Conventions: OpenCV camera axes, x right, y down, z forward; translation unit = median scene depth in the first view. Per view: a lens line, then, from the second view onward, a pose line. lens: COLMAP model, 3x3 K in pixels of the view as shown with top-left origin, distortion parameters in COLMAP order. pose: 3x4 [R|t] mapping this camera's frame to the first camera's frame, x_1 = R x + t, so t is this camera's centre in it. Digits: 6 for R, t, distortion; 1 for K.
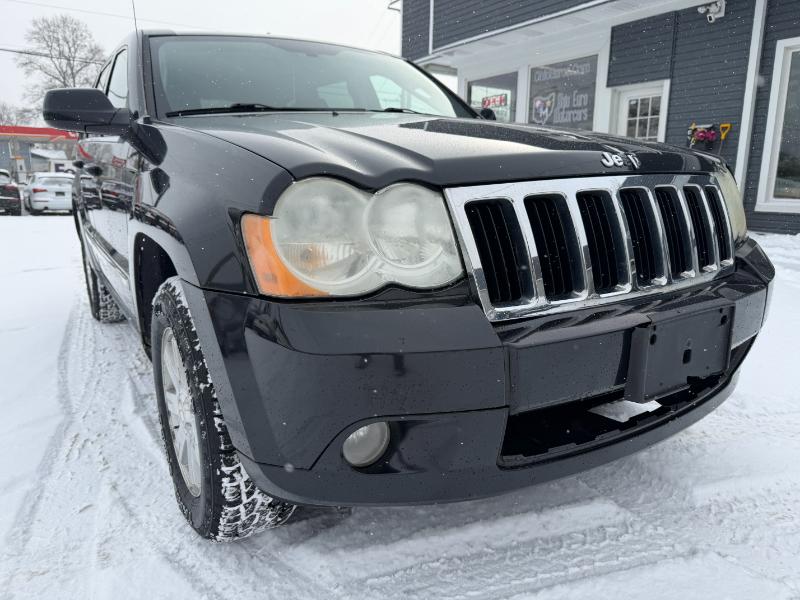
lens RADIAL K [[567.3, 0, 398.2], [0, 567.3, 299.3], [0, 0, 1]] dist [0.026036, -0.039265]
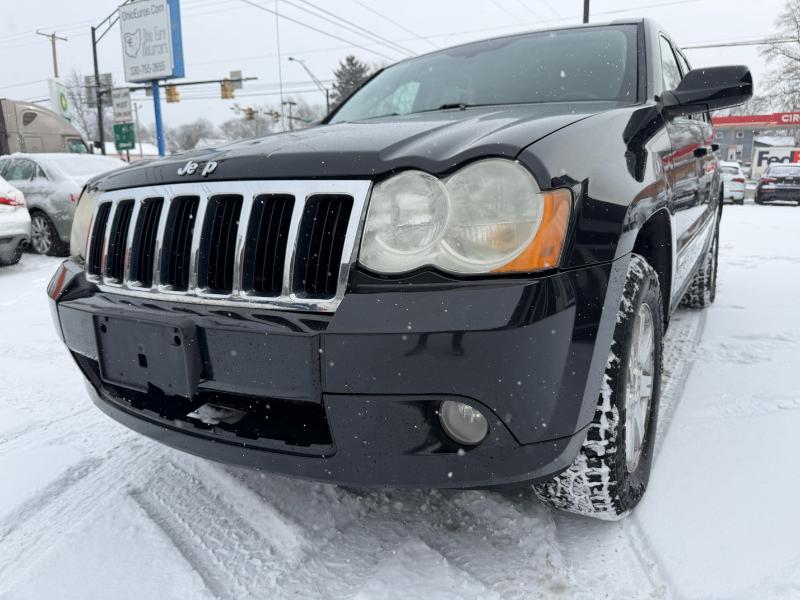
lens RADIAL K [[567.3, 0, 395.5], [0, 567.3, 302.0], [0, 0, 1]] dist [0.026036, -0.039265]
pose [[0.429612, 0.183825, -0.884105, 1.314271], [-0.161602, 0.978906, 0.125009, -0.170417], [0.888436, 0.089168, 0.450256, 0.770207]]
